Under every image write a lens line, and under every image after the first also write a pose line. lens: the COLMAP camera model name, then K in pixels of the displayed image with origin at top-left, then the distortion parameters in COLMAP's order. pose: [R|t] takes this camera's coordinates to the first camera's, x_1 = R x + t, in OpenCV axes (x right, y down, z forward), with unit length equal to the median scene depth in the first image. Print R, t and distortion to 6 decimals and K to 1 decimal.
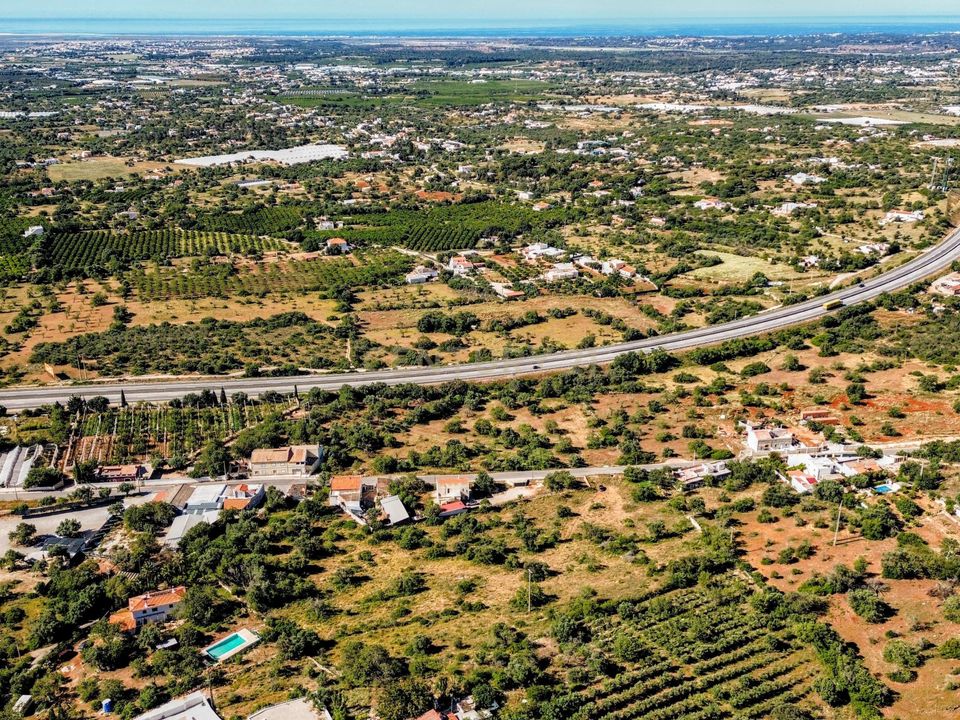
lens RADIAL K [[891.3, 0, 480.0], [0, 891.3, 360.0], [0, 0, 1]] dist [0.085835, -0.108530]
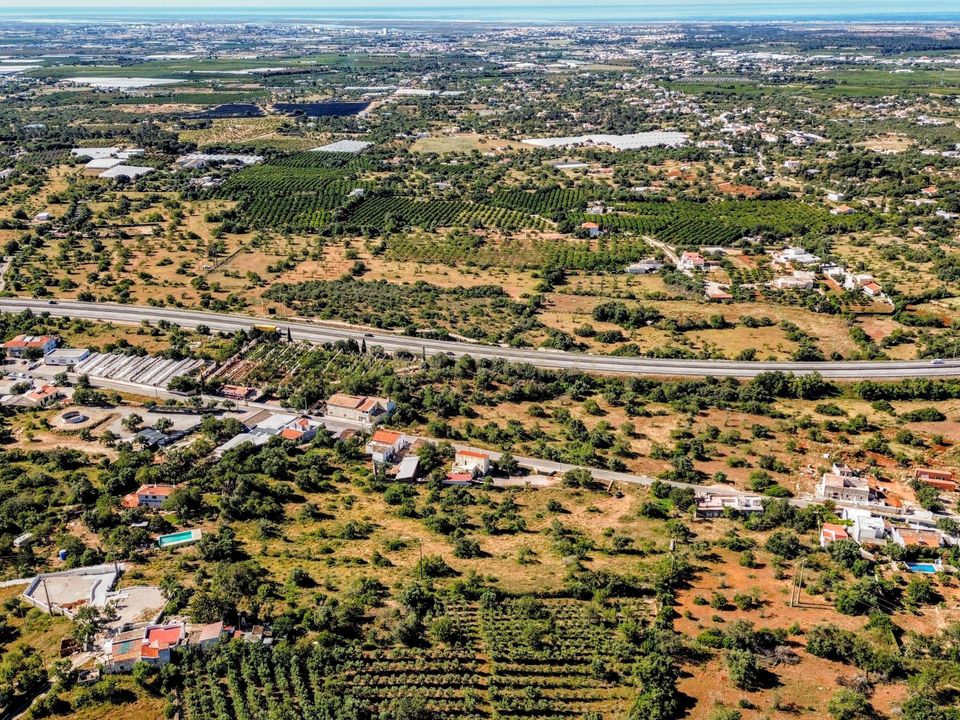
lens RADIAL K [[891.3, 0, 480.0], [0, 891.3, 360.0], [0, 0, 1]] dist [0.085835, -0.108530]
pose [[0.897549, 0.161195, -0.410394, 0.196437], [-0.155446, 0.986697, 0.047589, -0.012125], [0.412605, 0.021080, 0.910666, 0.029166]]
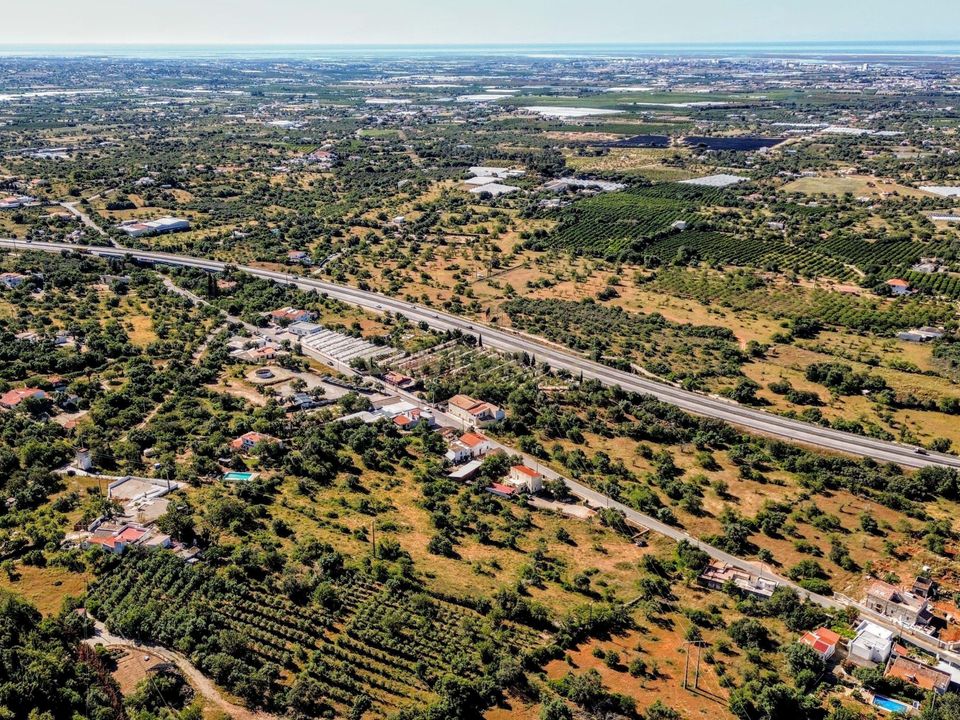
lens RADIAL K [[891.3, 0, 480.0], [0, 891.3, 360.0], [0, 0, 1]] dist [0.085835, -0.108530]
pose [[0.579805, 0.275566, -0.766739, 0.366279], [-0.292019, 0.948831, 0.120186, -0.052217], [0.760625, 0.154218, 0.630608, 0.135495]]
